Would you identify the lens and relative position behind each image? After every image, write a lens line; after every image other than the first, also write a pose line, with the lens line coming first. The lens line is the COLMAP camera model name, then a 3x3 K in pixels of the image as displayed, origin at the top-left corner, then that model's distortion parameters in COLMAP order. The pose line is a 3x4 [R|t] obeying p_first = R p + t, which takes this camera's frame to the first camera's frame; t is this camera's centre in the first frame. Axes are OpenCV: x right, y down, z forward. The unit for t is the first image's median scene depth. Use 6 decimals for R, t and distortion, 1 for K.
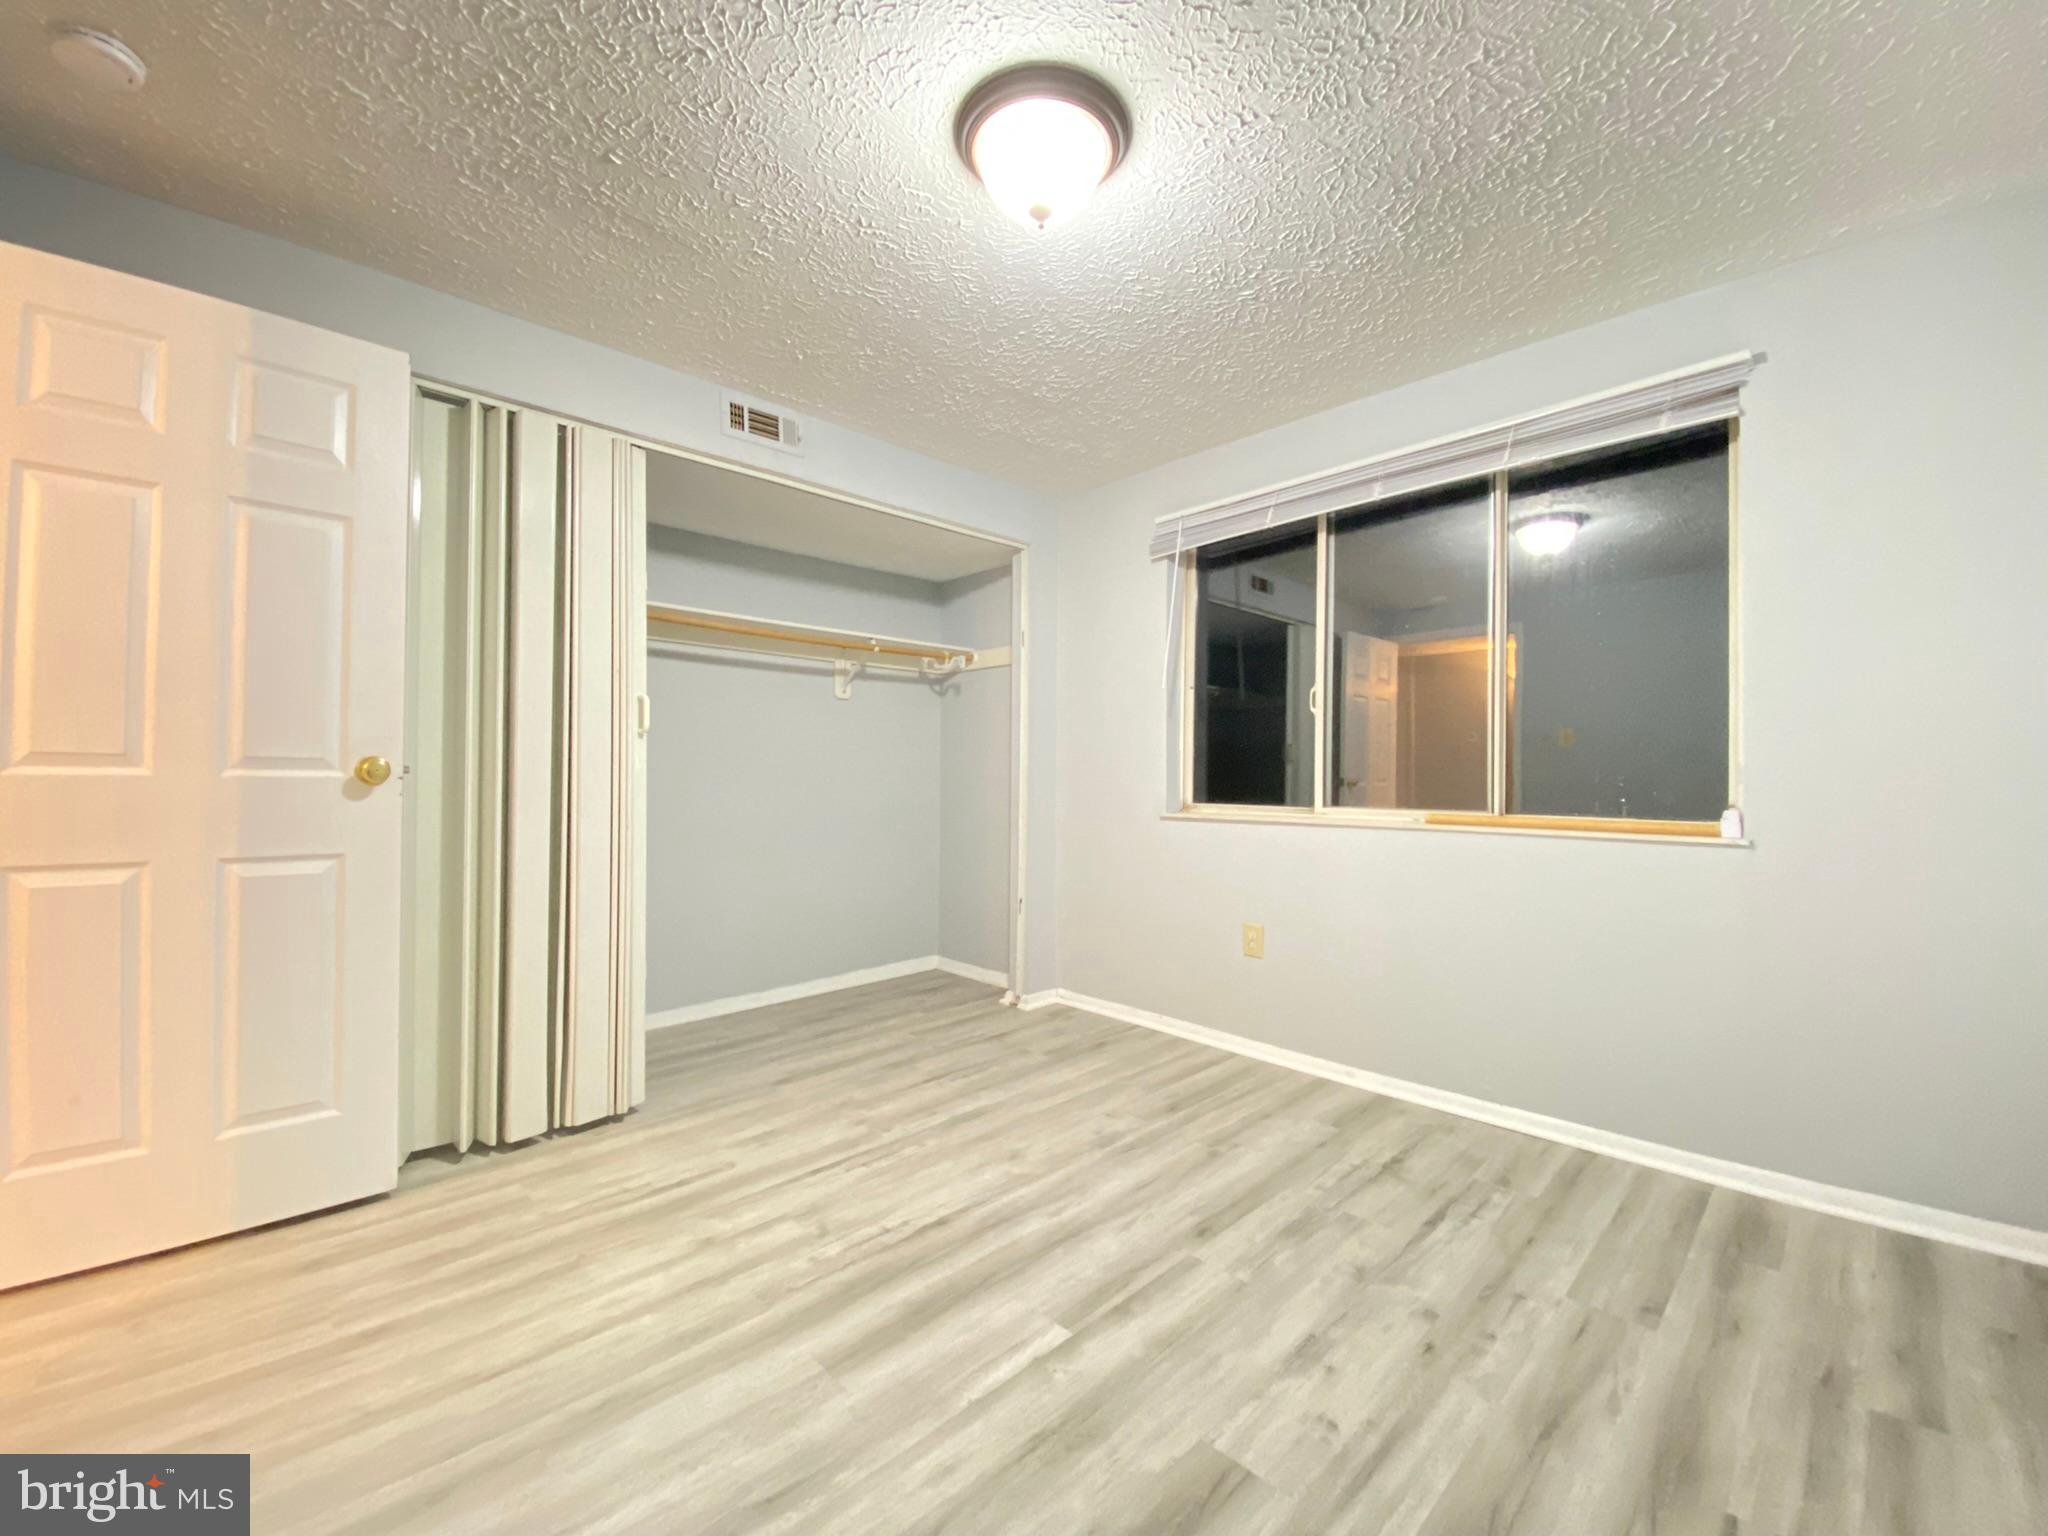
lens RADIAL K [[837.2, 0, 1024.0], [0, 837.2, 768.0], [0, 0, 1]] dist [-0.001323, -0.000723]
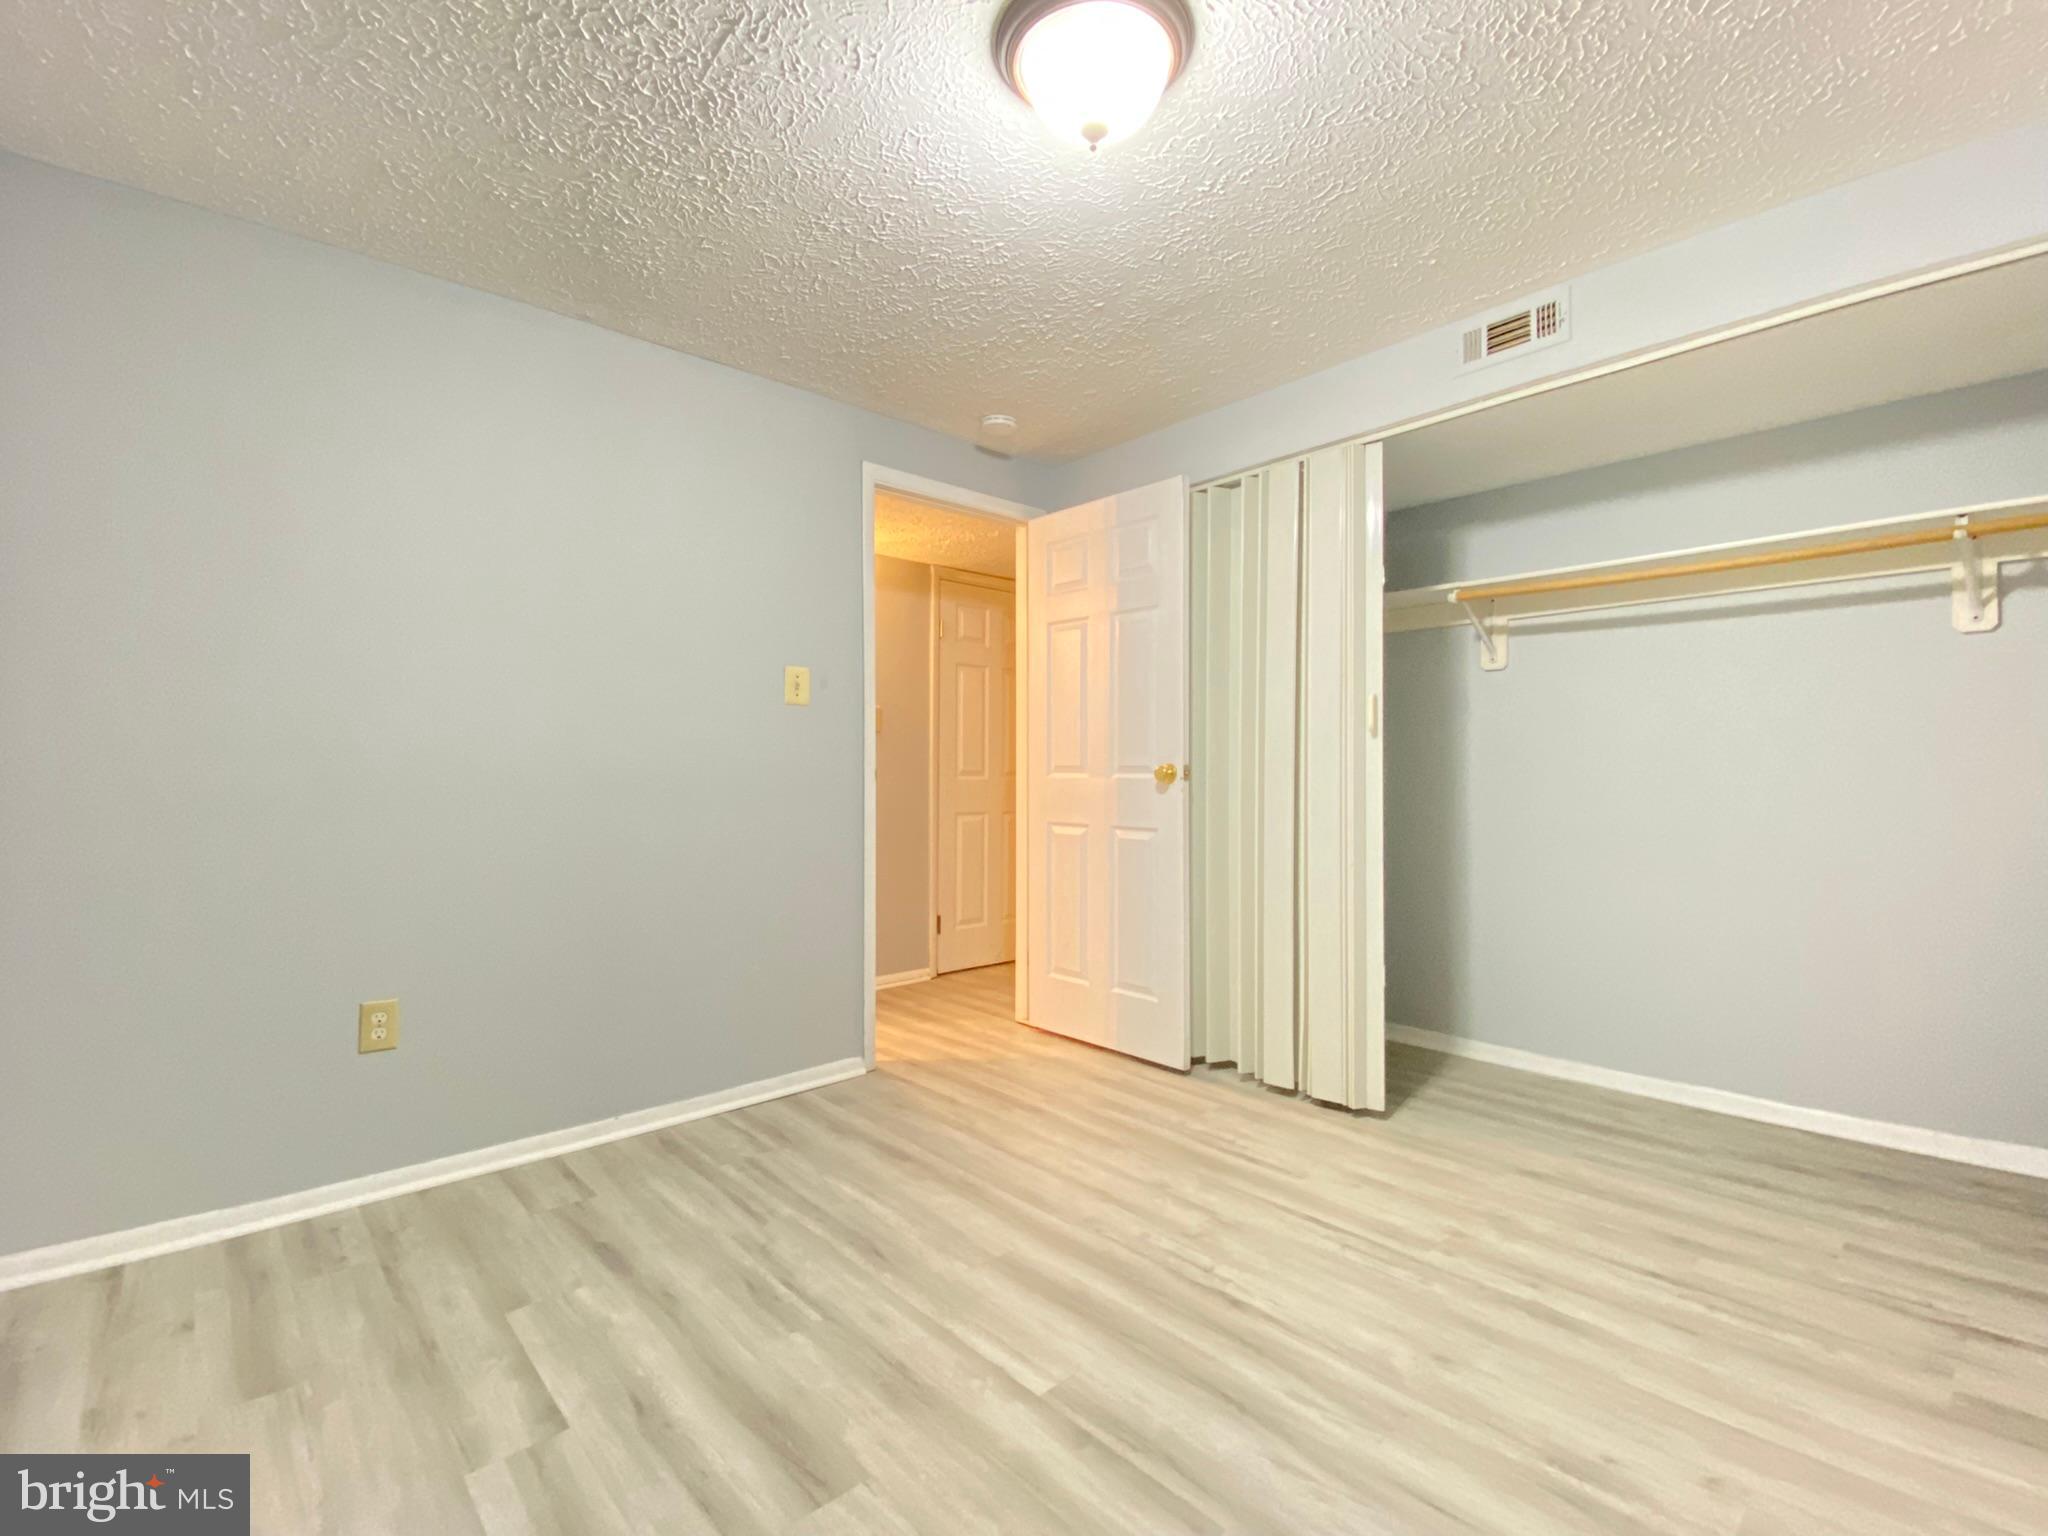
lens RADIAL K [[949.1, 0, 1031.0], [0, 949.1, 761.9], [0, 0, 1]] dist [0.065822, -0.039512]
pose [[-0.039400, -0.013826, -0.999128, 0.805282], [0.013914, 0.999800, -0.014384, 0.003893], [0.999127, -0.014469, -0.039199, 0.751701]]
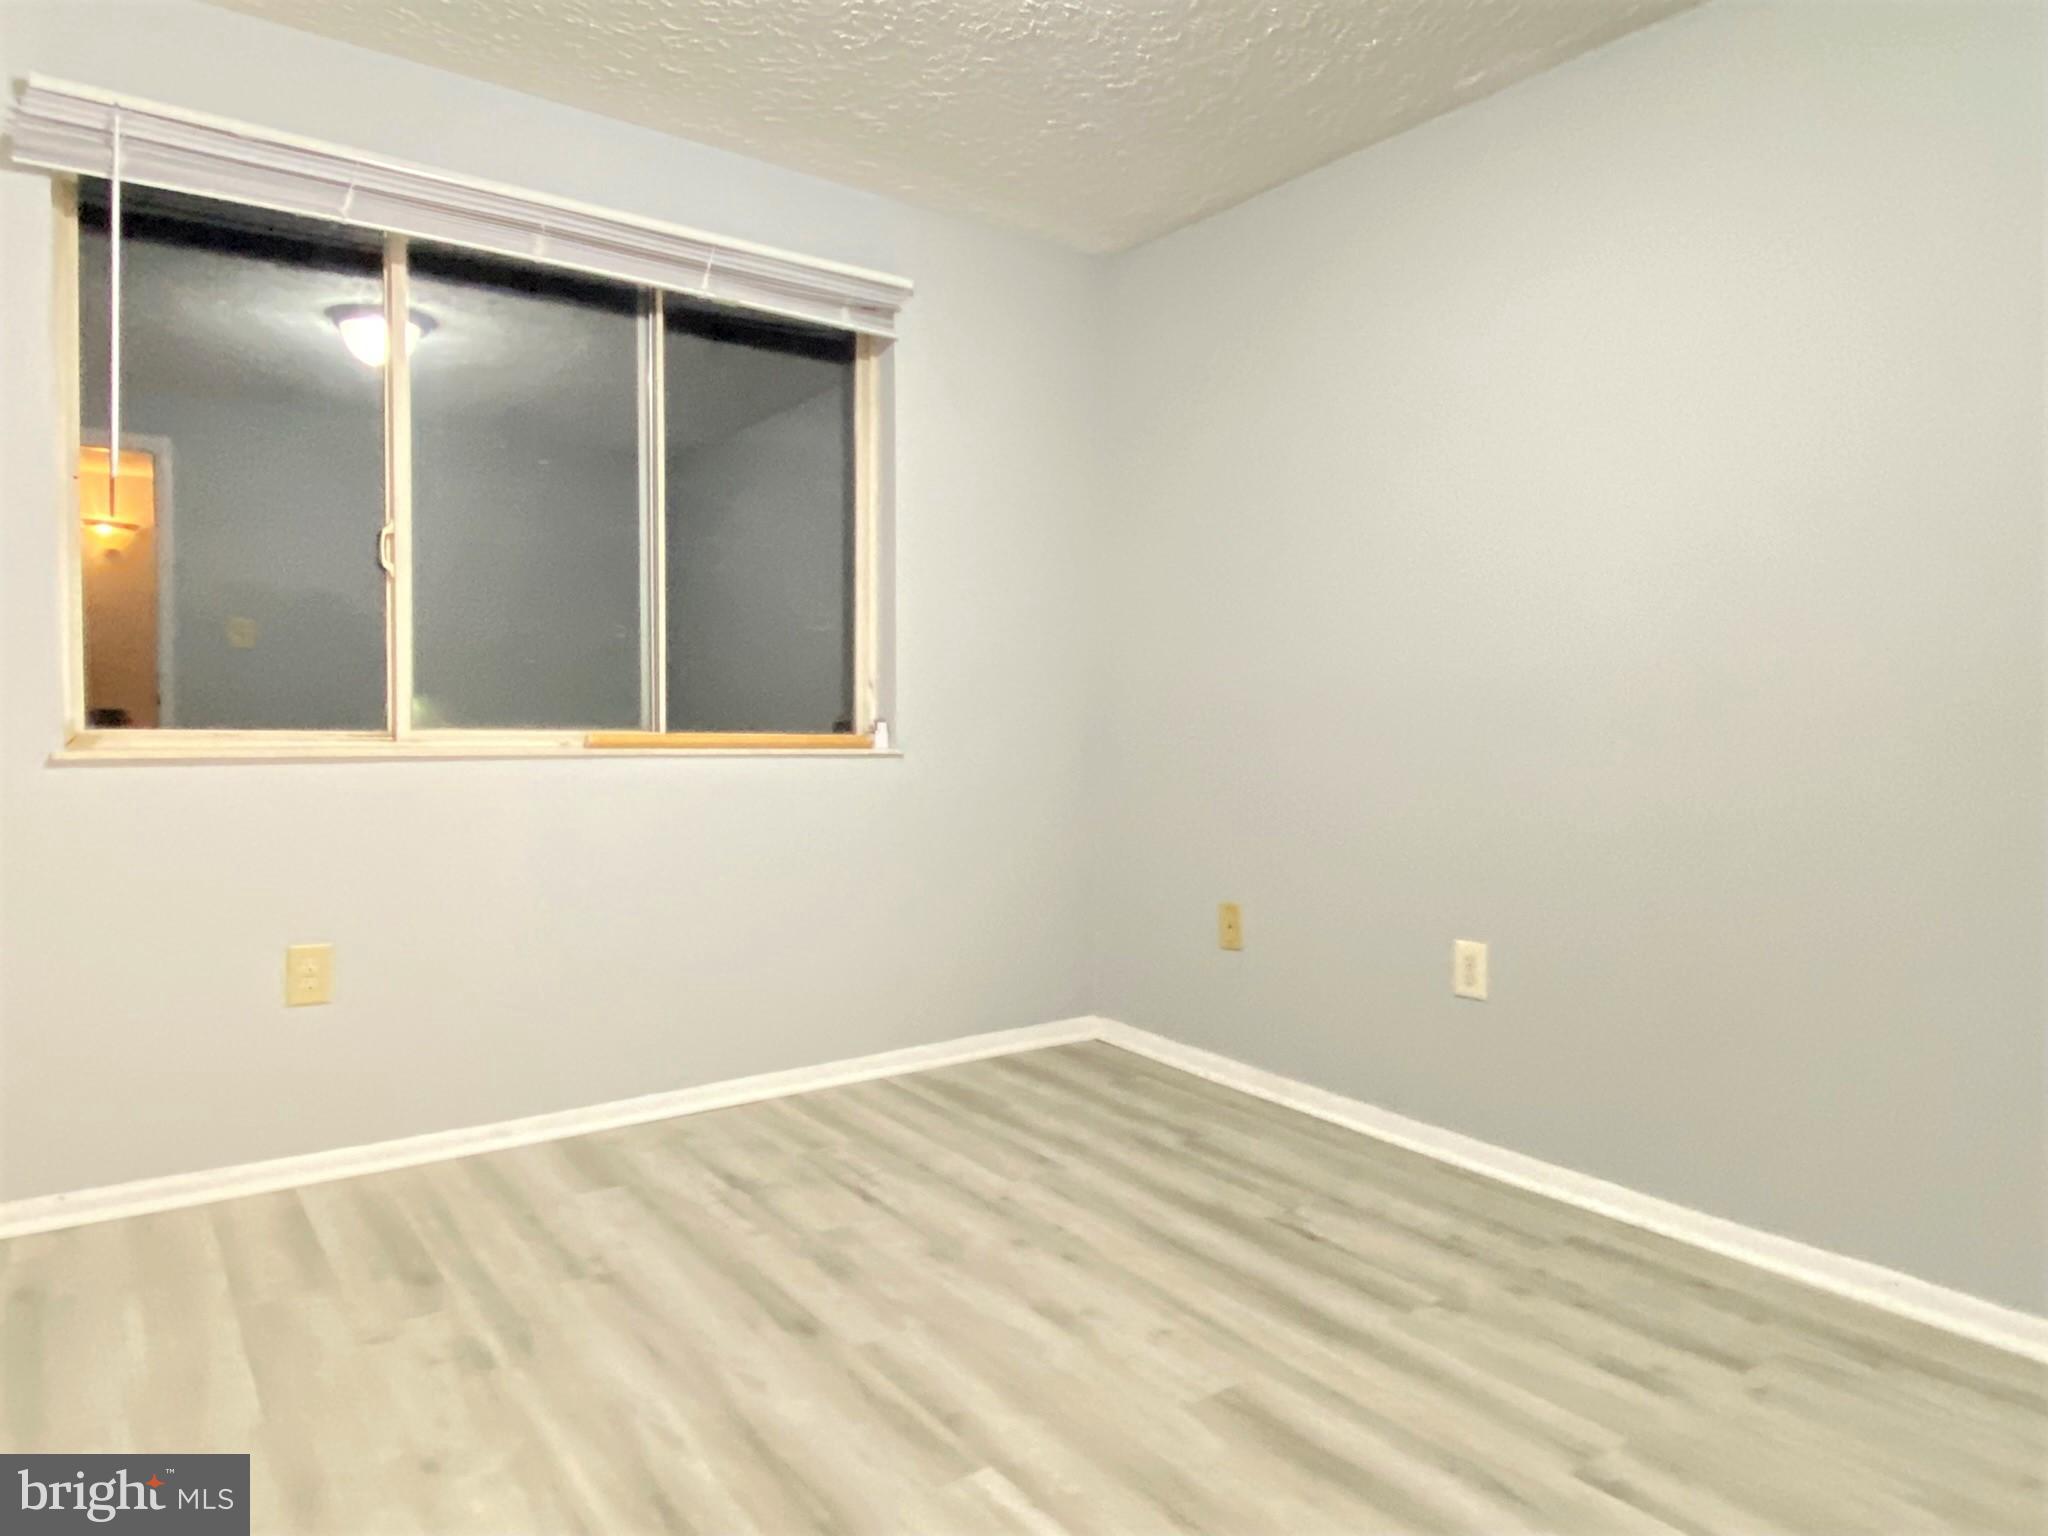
lens RADIAL K [[1261.8, 0, 1024.0], [0, 1261.8, 768.0], [0, 0, 1]] dist [0.055616, -0.000647]
pose [[0.154841, -0.048505, 0.986748, -0.704203], [-0.020307, 0.998427, 0.052266, 0.022957], [-0.987731, -0.028131, 0.153612, 0.593069]]
